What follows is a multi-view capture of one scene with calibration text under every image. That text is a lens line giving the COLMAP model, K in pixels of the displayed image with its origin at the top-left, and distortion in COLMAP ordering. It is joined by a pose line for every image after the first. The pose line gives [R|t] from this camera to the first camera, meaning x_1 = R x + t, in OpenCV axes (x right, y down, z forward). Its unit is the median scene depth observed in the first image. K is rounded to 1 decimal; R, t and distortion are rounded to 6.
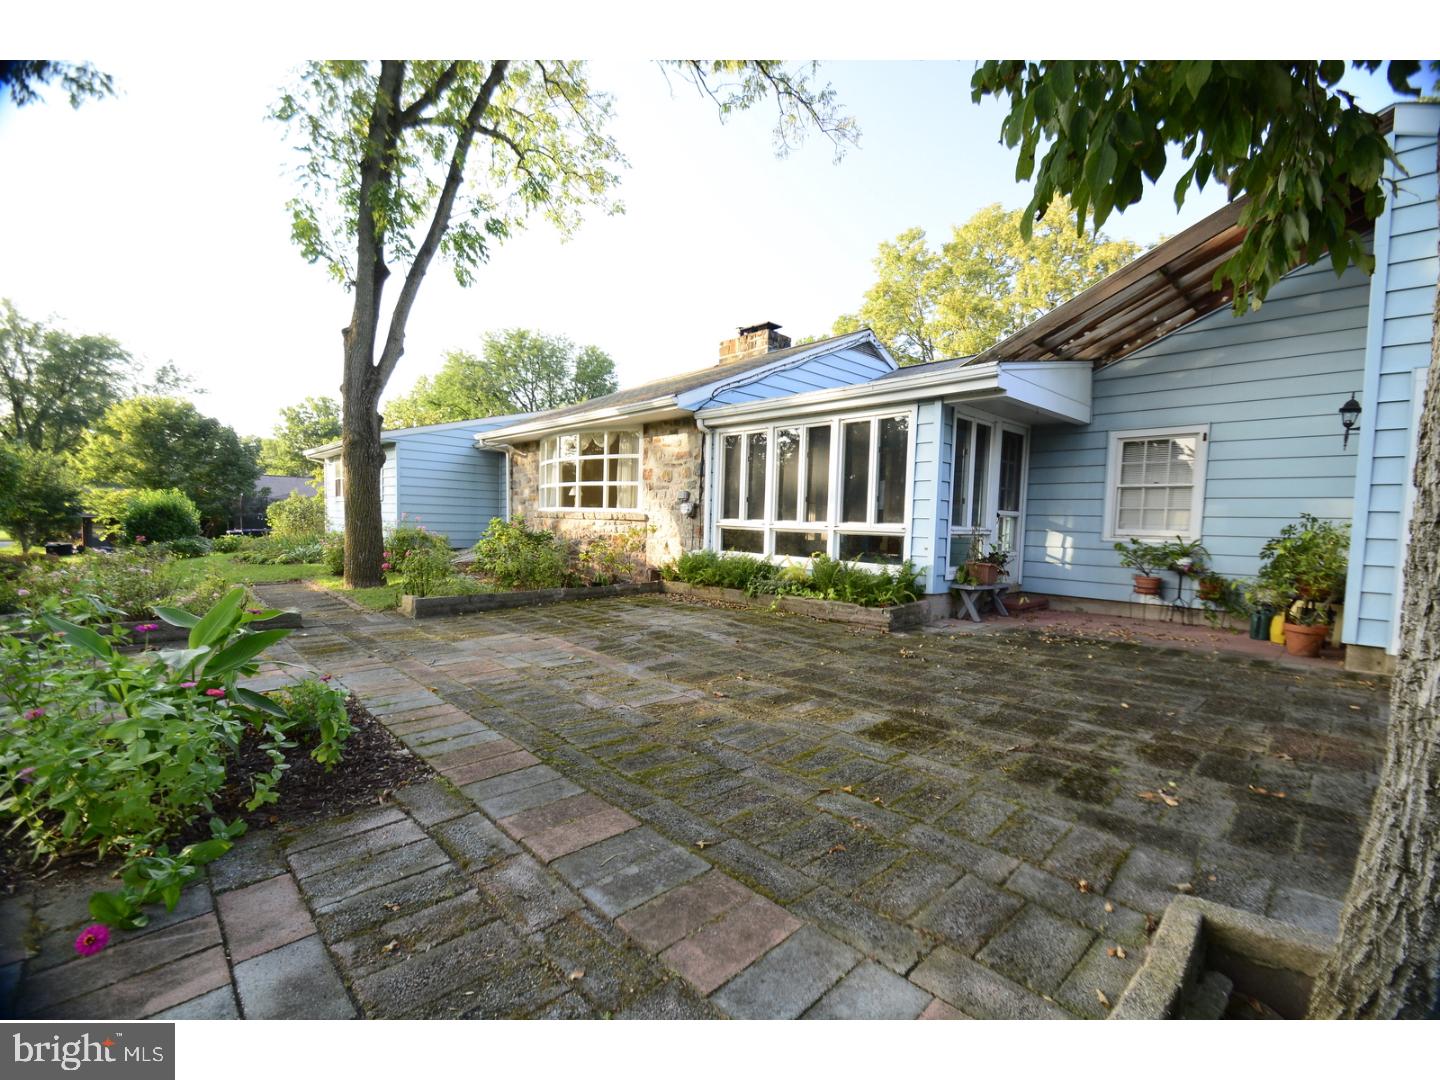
lens RADIAL K [[615.1, 0, 735.3], [0, 615.1, 541.8], [0, 0, 1]] dist [0.001547, -0.000222]
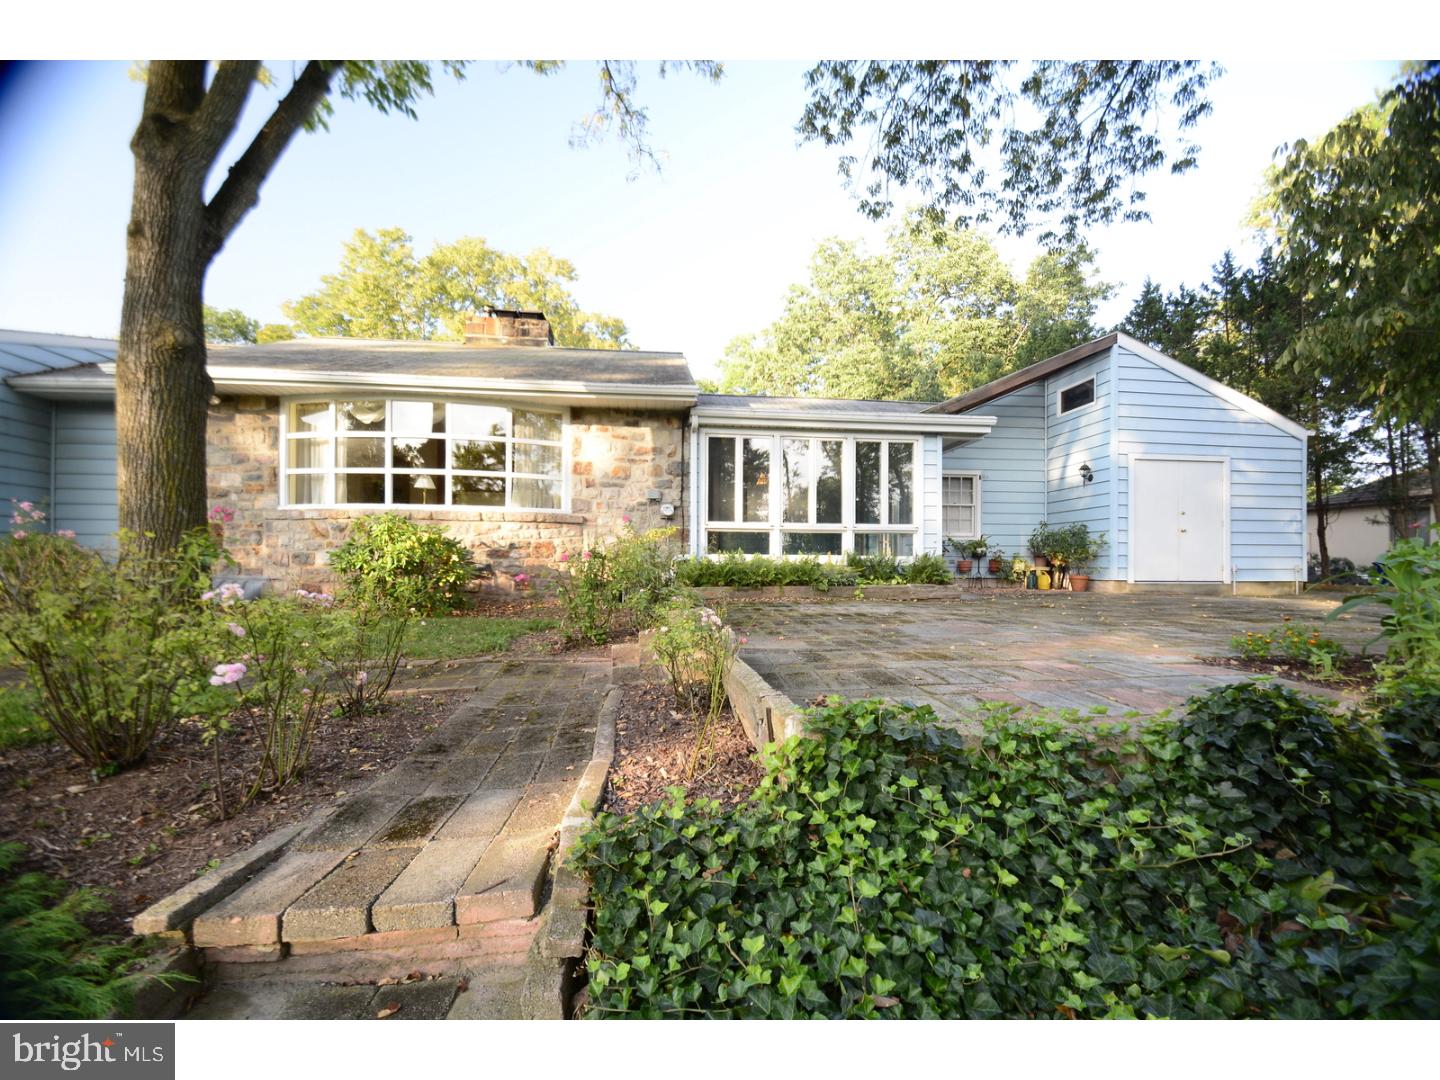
lens RADIAL K [[615.1, 0, 717.0], [0, 615.1, 548.1], [0, 0, 1]] dist [0.001547, -0.000222]
pose [[0.625820, -0.008763, 0.779919, -0.773055], [0.036007, 0.999195, -0.017666, 0.022662], [-0.779136, 0.039139, 0.625632, 0.385222]]
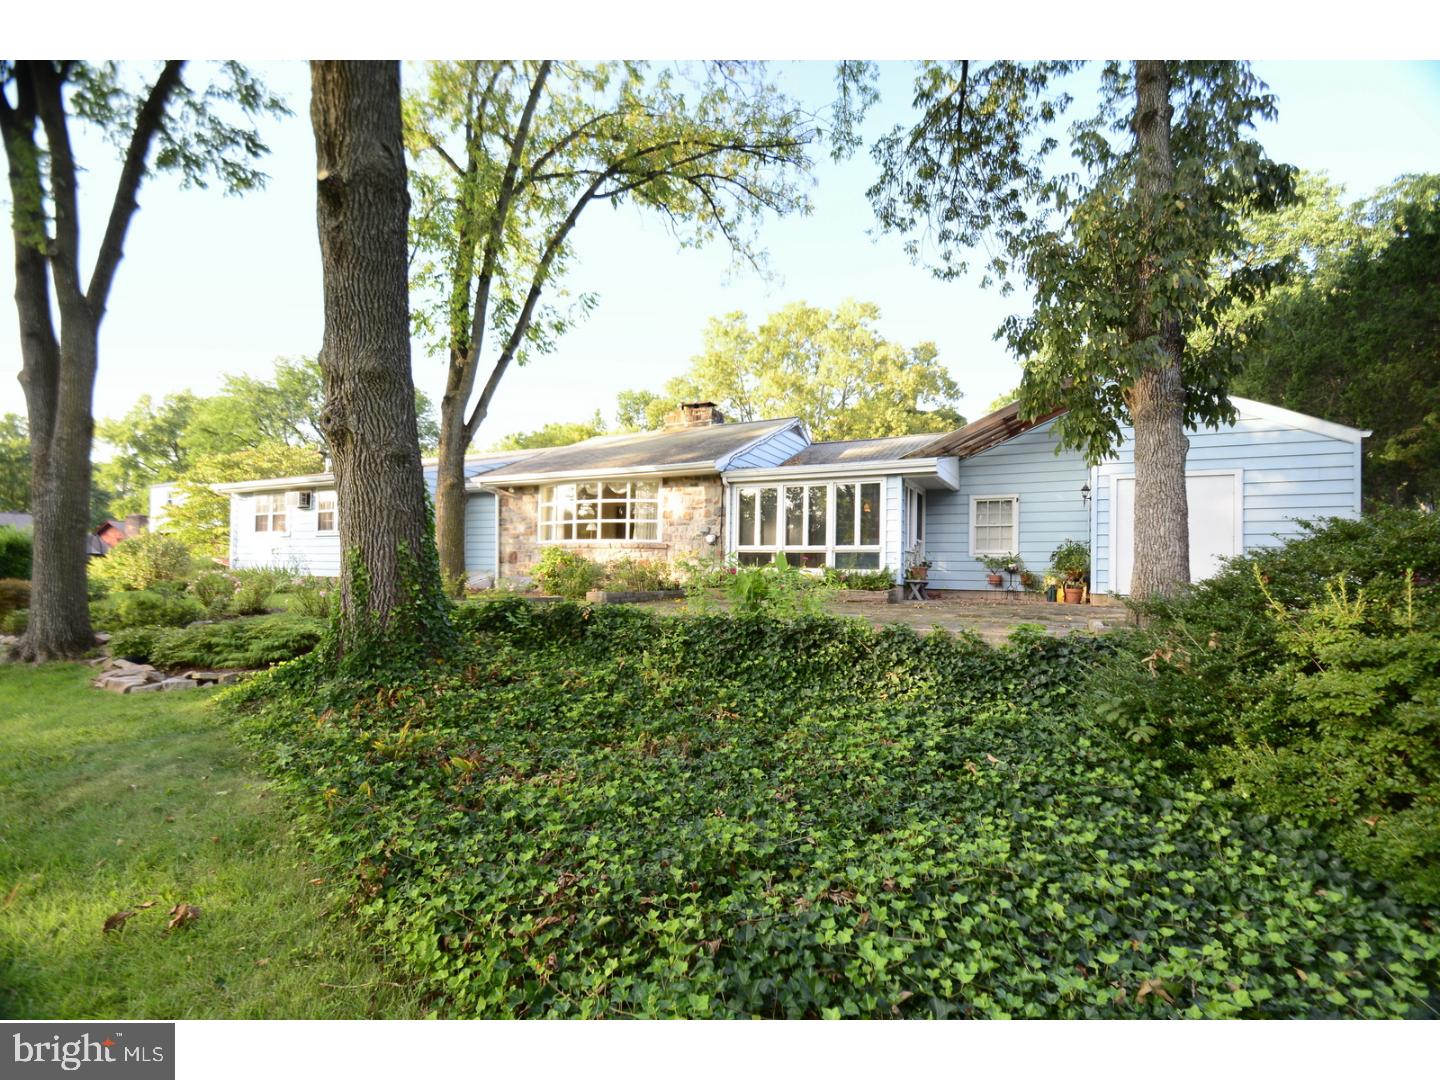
lens RADIAL K [[615.1, 0, 729.4], [0, 615.1, 539.9], [0, 0, 1]] dist [0.001547, -0.000222]
pose [[0.948967, 0.004833, 0.315338, -0.503585], [0.019320, 0.997114, -0.073424, 0.055803], [-0.314783, 0.075769, 0.946135, -0.372394]]
